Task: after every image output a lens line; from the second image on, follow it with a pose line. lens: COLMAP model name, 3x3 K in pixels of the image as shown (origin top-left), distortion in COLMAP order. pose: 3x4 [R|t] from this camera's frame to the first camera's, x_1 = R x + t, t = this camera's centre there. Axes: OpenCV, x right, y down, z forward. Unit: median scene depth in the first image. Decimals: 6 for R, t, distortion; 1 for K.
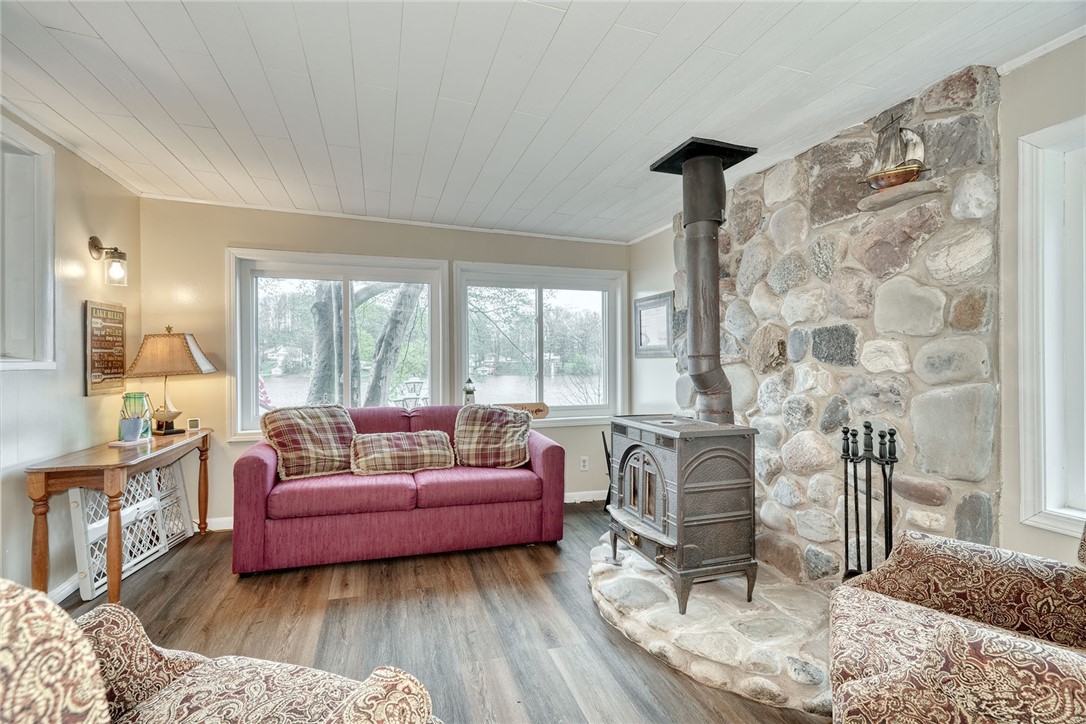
lens RADIAL K [[493.1, 0, 542.2], [0, 493.1, 356.9], [0, 0, 1]] dist [-0.000410, 0.000676]
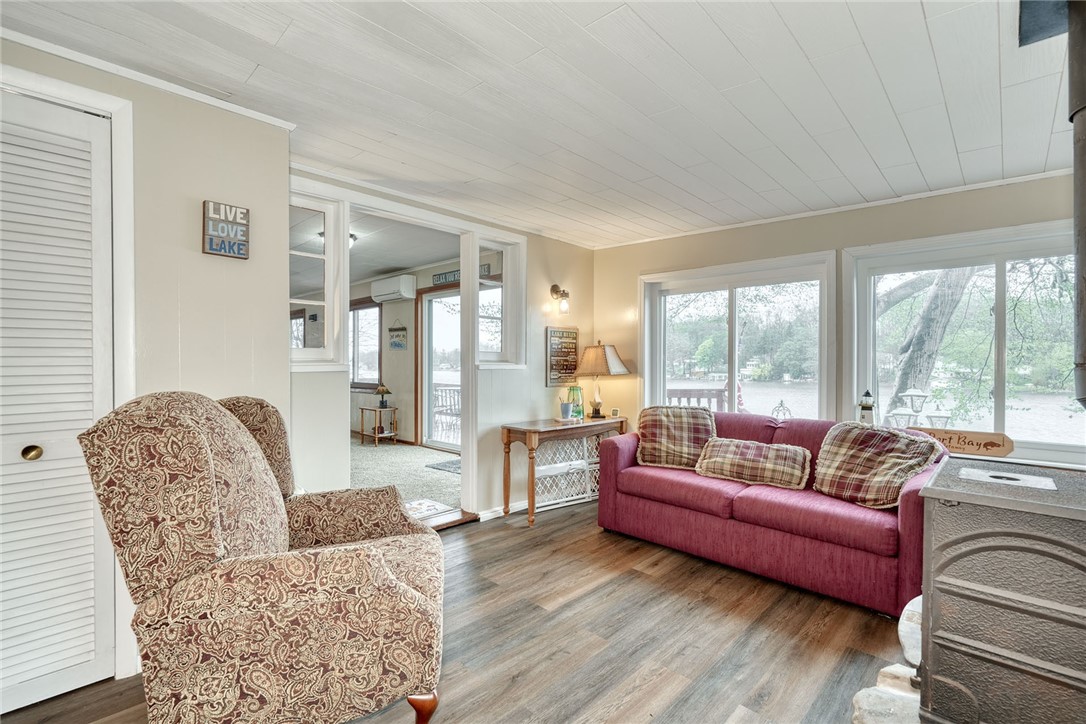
lens RADIAL K [[500.2, 0, 543.0], [0, 500.2, 362.0], [0, 0, 1]] dist [-0.003359, 0.000729]
pose [[0.478976, 0.003519, -0.877821, 0.405666], [-0.005224, 0.999986, 0.001158, -0.001454], [0.877812, 0.004031, 0.478988, 0.186600]]
